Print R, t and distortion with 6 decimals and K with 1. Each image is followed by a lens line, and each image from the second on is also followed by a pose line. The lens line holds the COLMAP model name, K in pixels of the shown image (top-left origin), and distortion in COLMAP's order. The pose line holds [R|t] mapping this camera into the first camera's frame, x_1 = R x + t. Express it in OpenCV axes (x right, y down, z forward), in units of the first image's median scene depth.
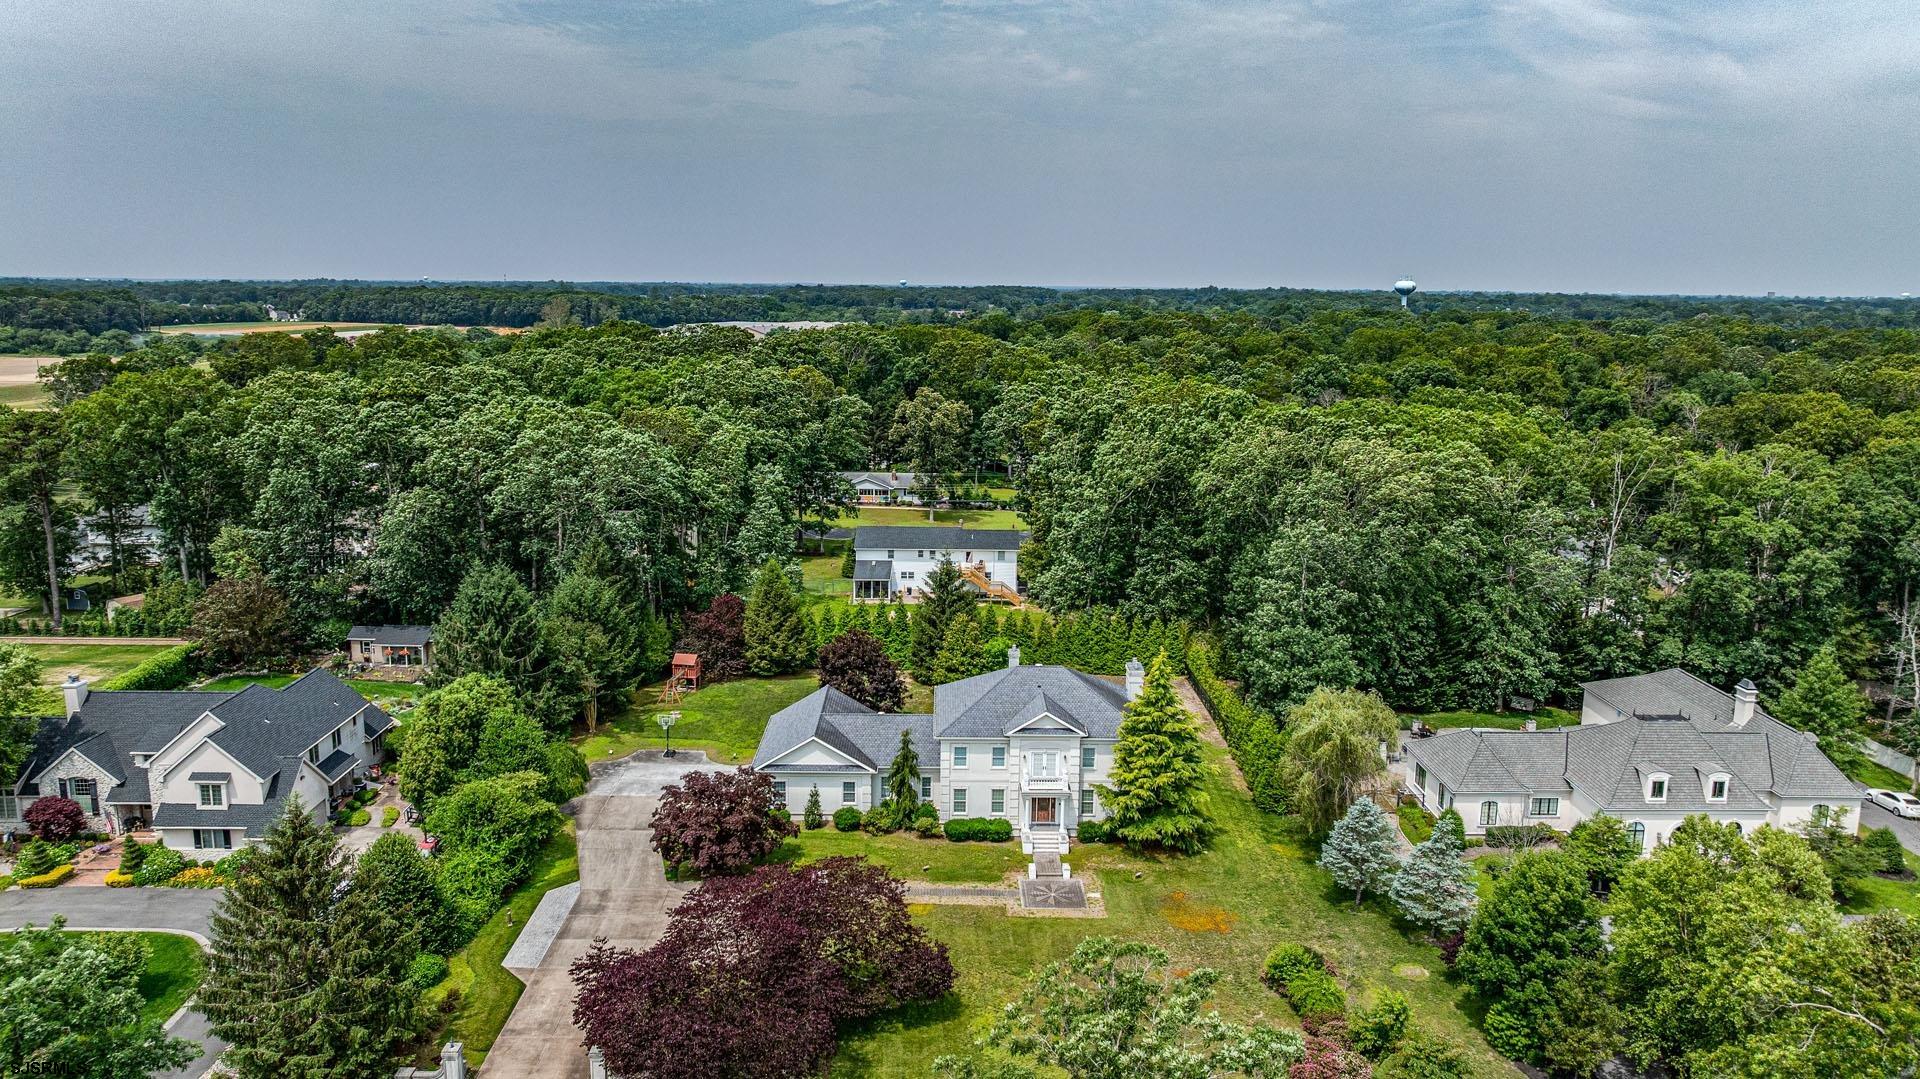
lens RADIAL K [[1353.7, 0, 952.4], [0, 1353.7, 529.8], [0, 0, 1]] dist [-0.026715, 0.017589]
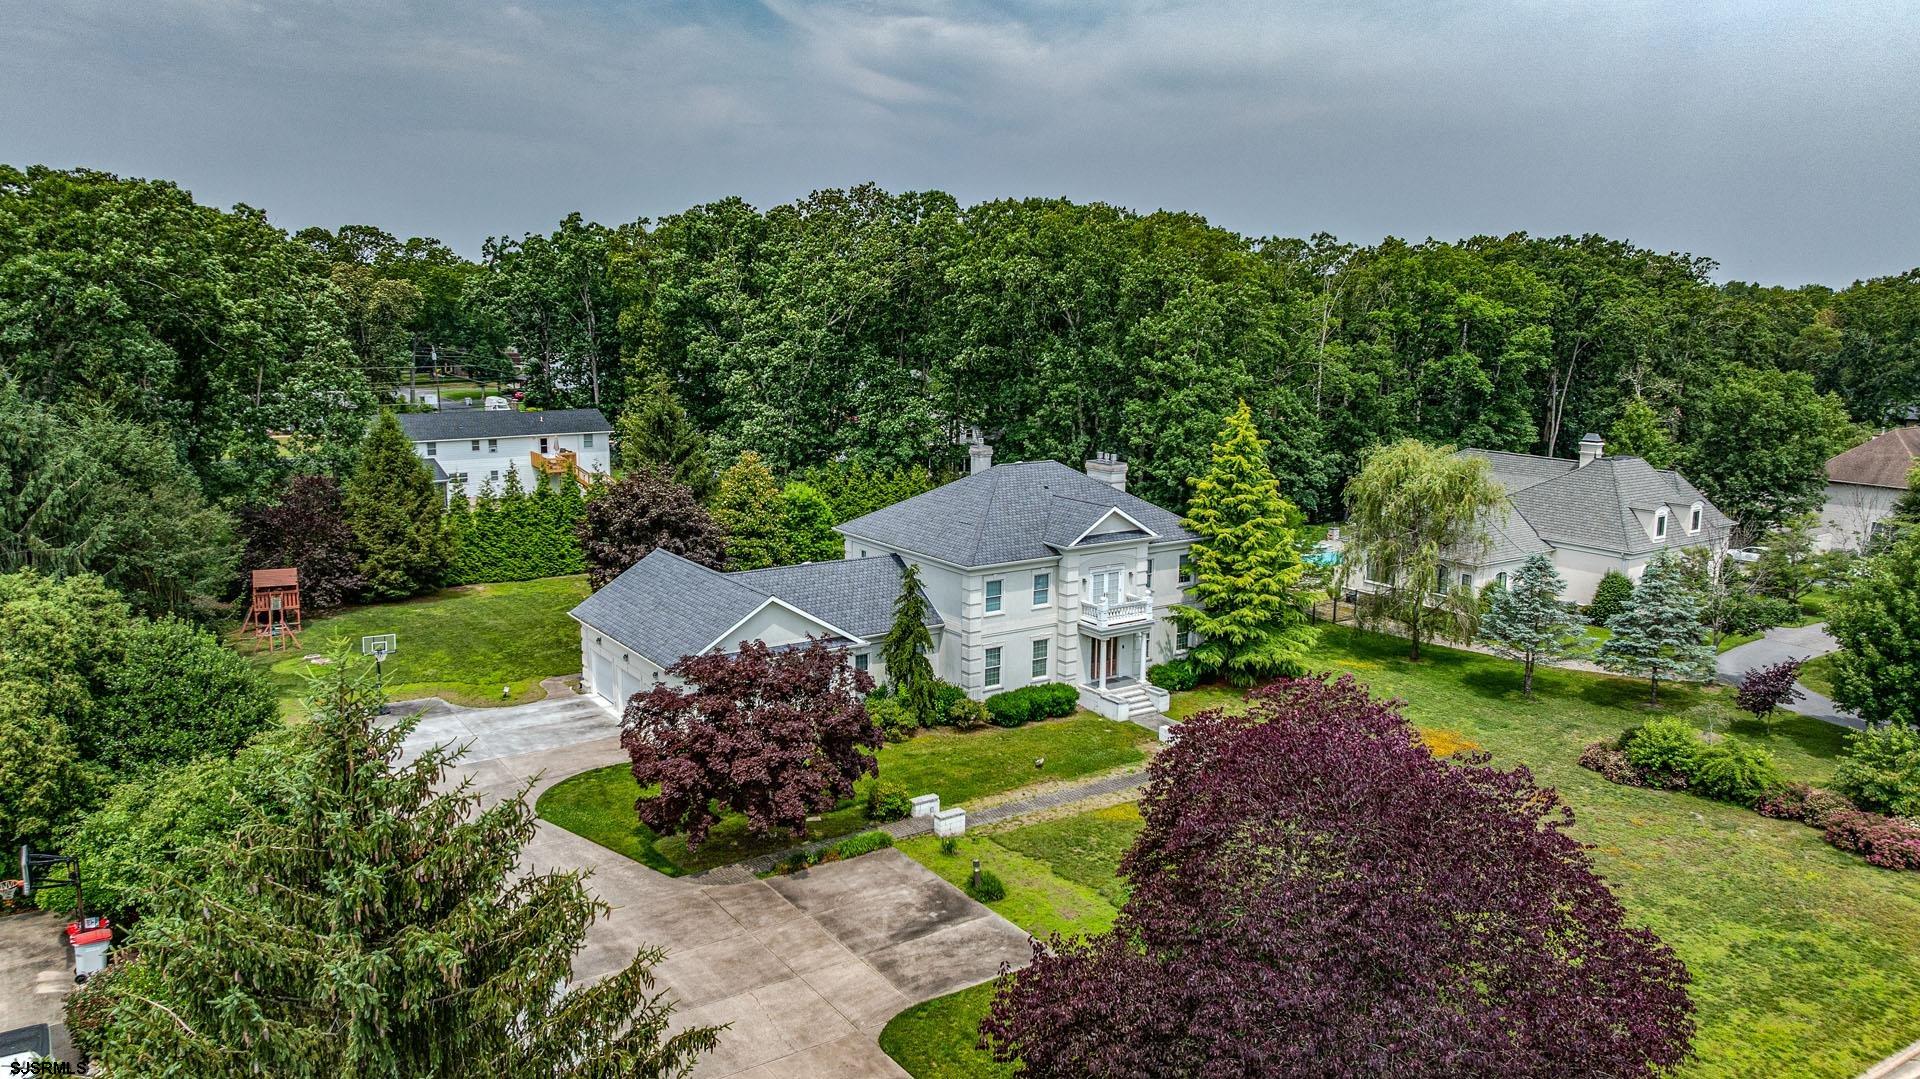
lens RADIAL K [[1353.7, 0, 956.6], [0, 1353.7, 540.0], [0, 0, 1]] dist [-0.026715, 0.017589]
pose [[0.832484, -0.102038, 0.544572, -0.350897], [0.099759, 0.994436, 0.033831, 0.117558], [-0.544994, 0.026162, 0.838032, 0.473451]]
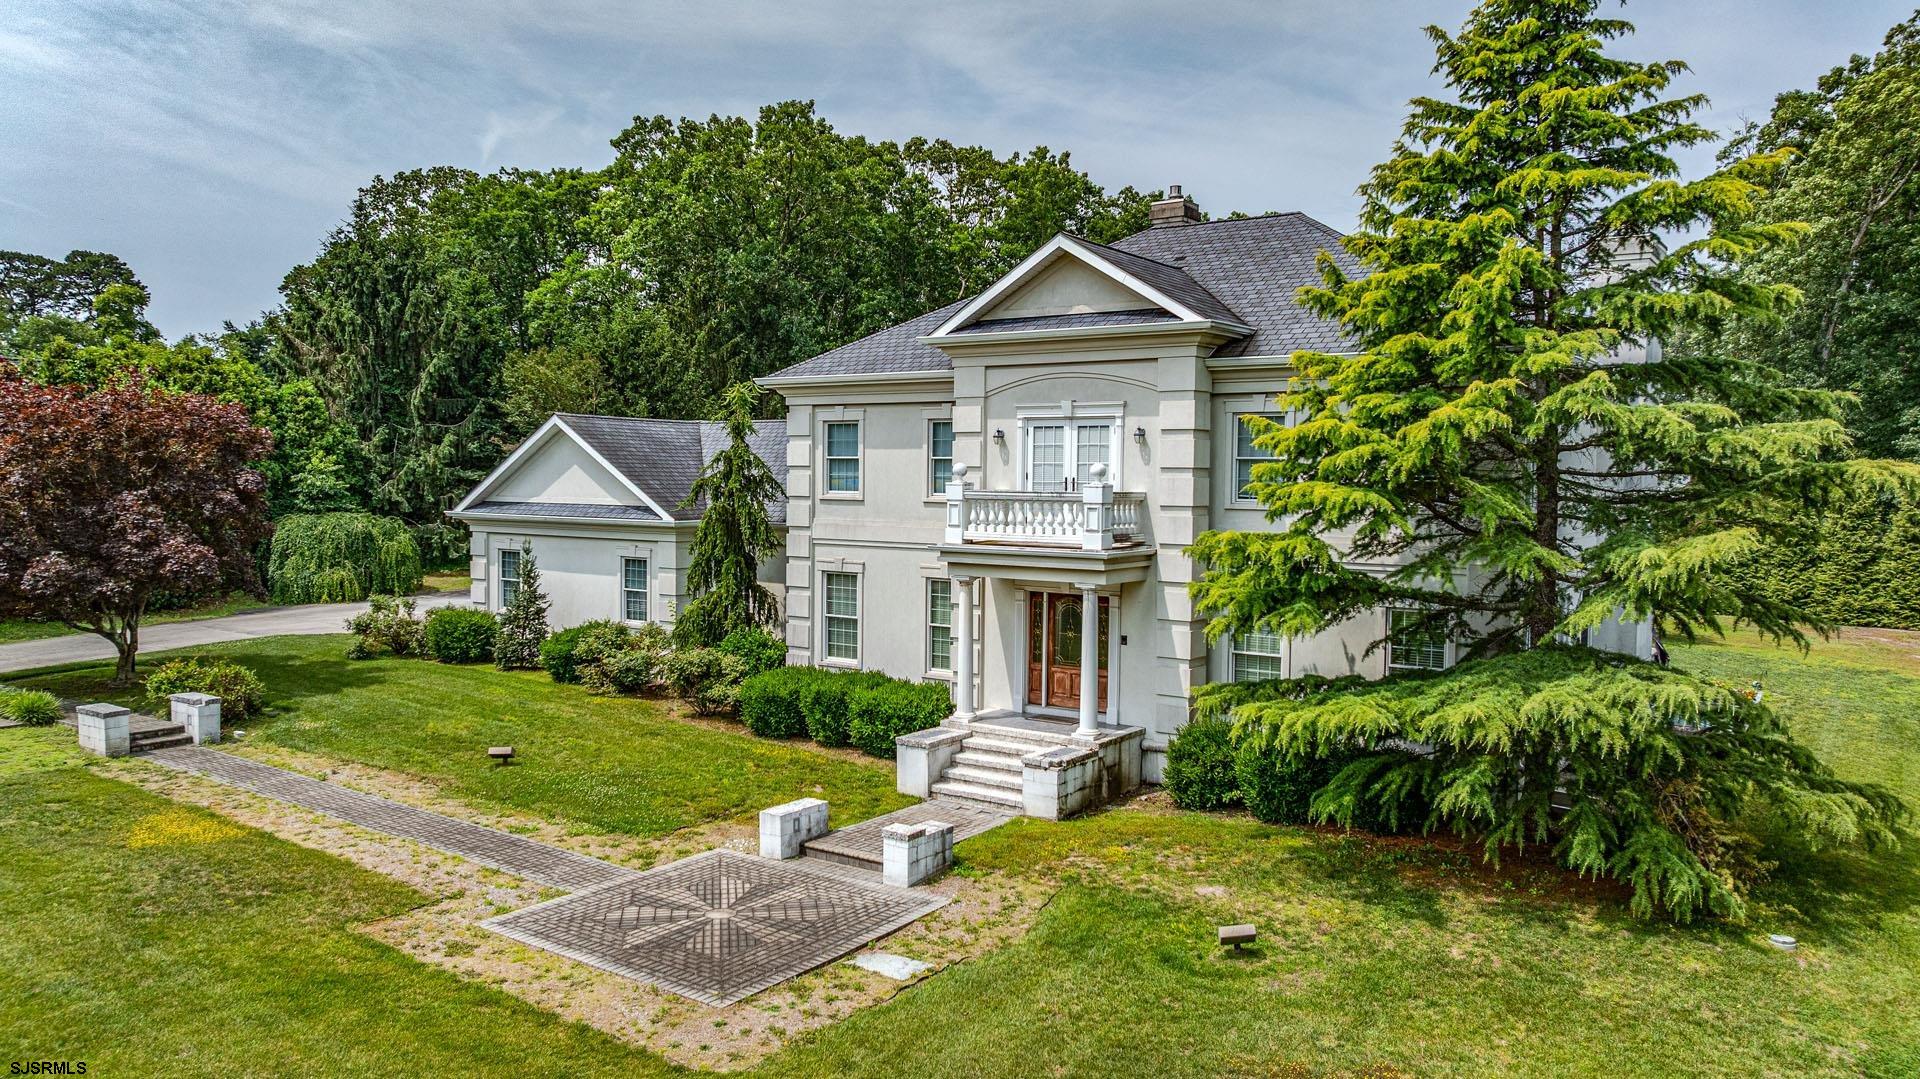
lens RADIAL K [[1353.7, 0, 955.8], [0, 1353.7, 529.3], [0, 0, 1]] dist [-0.026715, 0.017589]
pose [[0.813753, 0.022136, -0.580789, 0.194353], [-0.106335, 0.988078, -0.111329, 0.212064], [0.571400, 0.152352, 0.806406, 0.778226]]
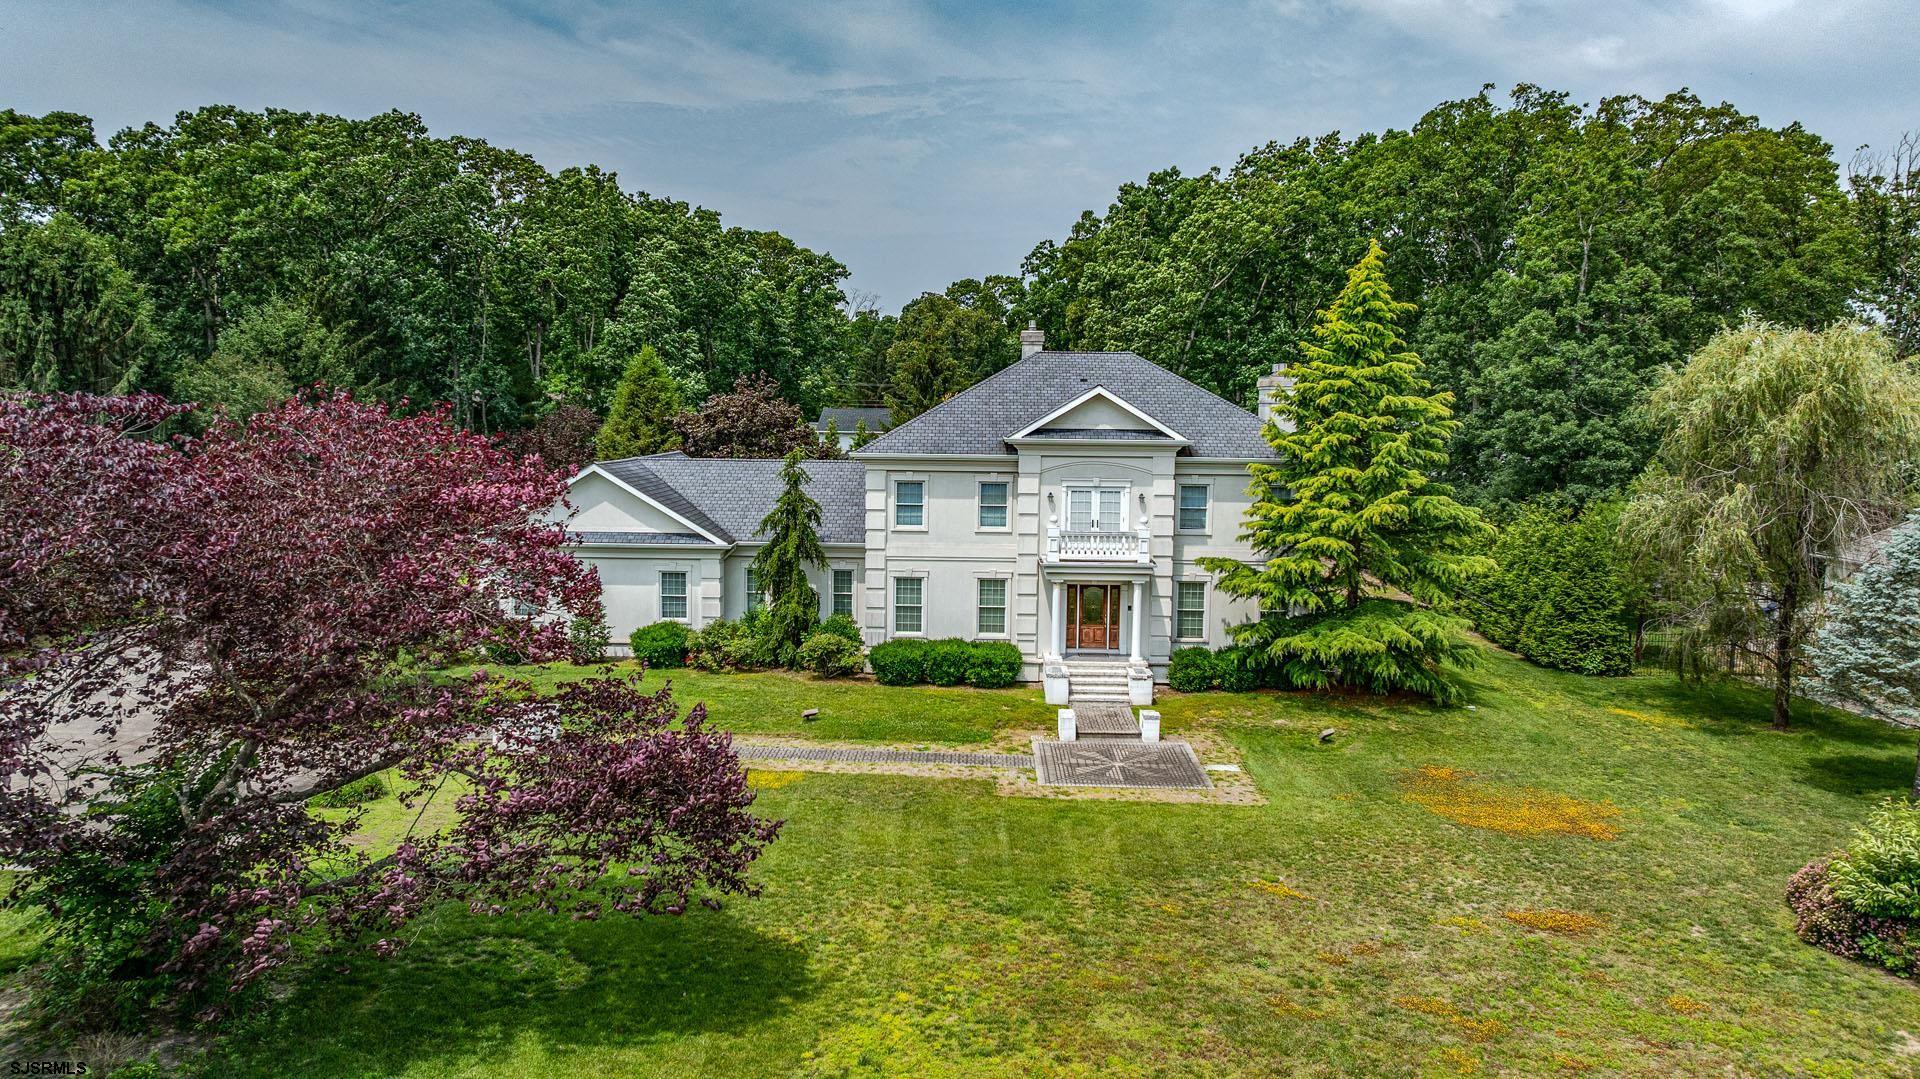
lens RADIAL K [[1353.7, 0, 960.8], [0, 1353.7, 535.9], [0, 0, 1]] dist [-0.026715, 0.017589]
pose [[0.999626, 0.005878, -0.026692, 0.035182], [-0.008124, 0.996364, -0.084809, 0.216020], [0.026097, 0.084994, 0.996040, 0.547171]]
